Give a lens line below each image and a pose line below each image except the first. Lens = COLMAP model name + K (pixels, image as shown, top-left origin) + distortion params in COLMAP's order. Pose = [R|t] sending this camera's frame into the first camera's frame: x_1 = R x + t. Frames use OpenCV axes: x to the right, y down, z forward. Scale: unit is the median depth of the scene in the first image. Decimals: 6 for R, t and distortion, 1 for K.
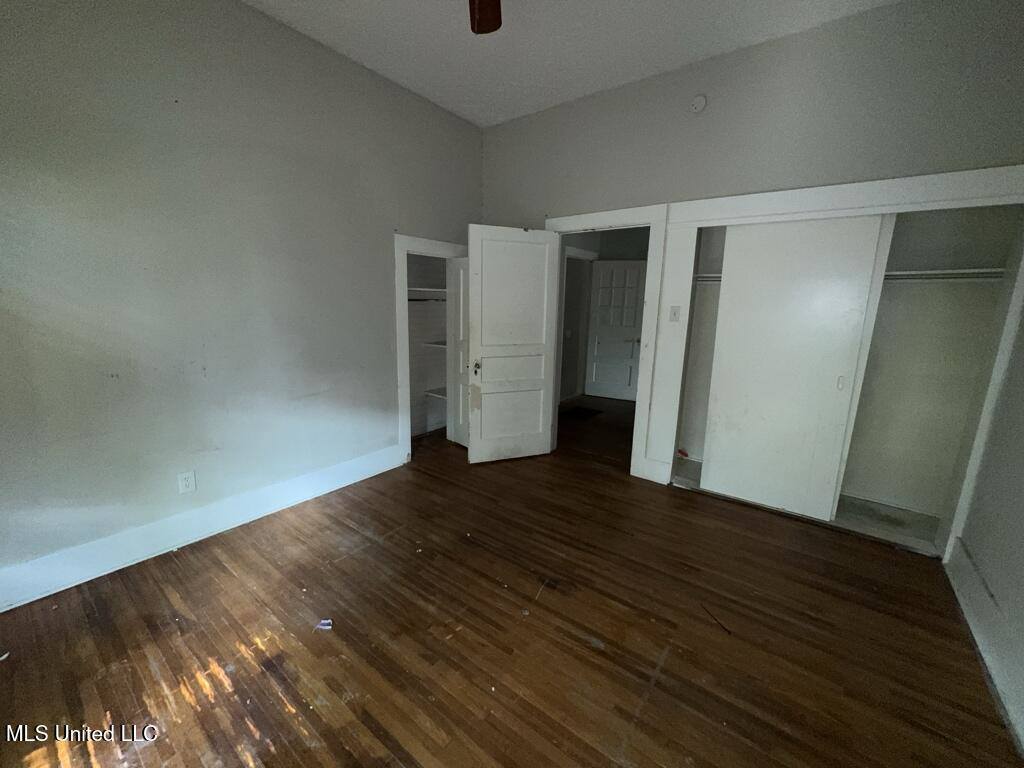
lens RADIAL K [[413.2, 0, 511.2], [0, 413.2, 383.2], [0, 0, 1]] dist [-0.000199, -0.000495]
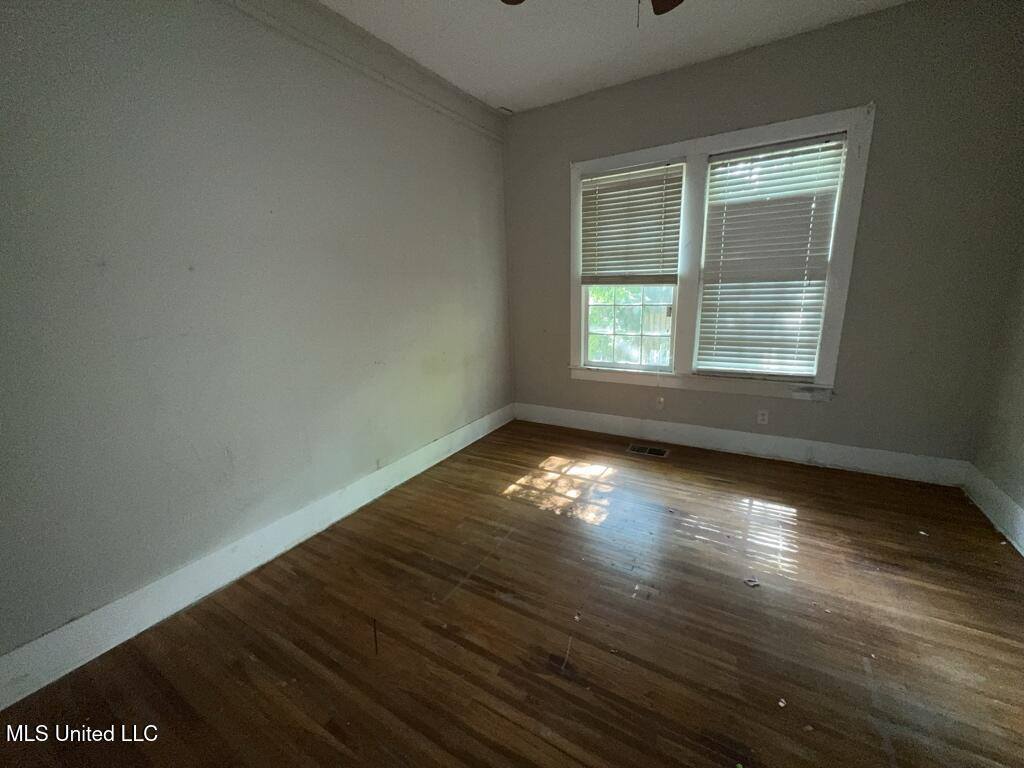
lens RADIAL K [[413.2, 0, 512.4], [0, 413.2, 383.8], [0, 0, 1]] dist [-0.000199, -0.000495]
pose [[-0.994038, 0.035700, -0.103022, 0.279651], [-0.009756, 0.911963, 0.410156, -0.342835], [0.108594, 0.408716, -0.906178, 1.733101]]
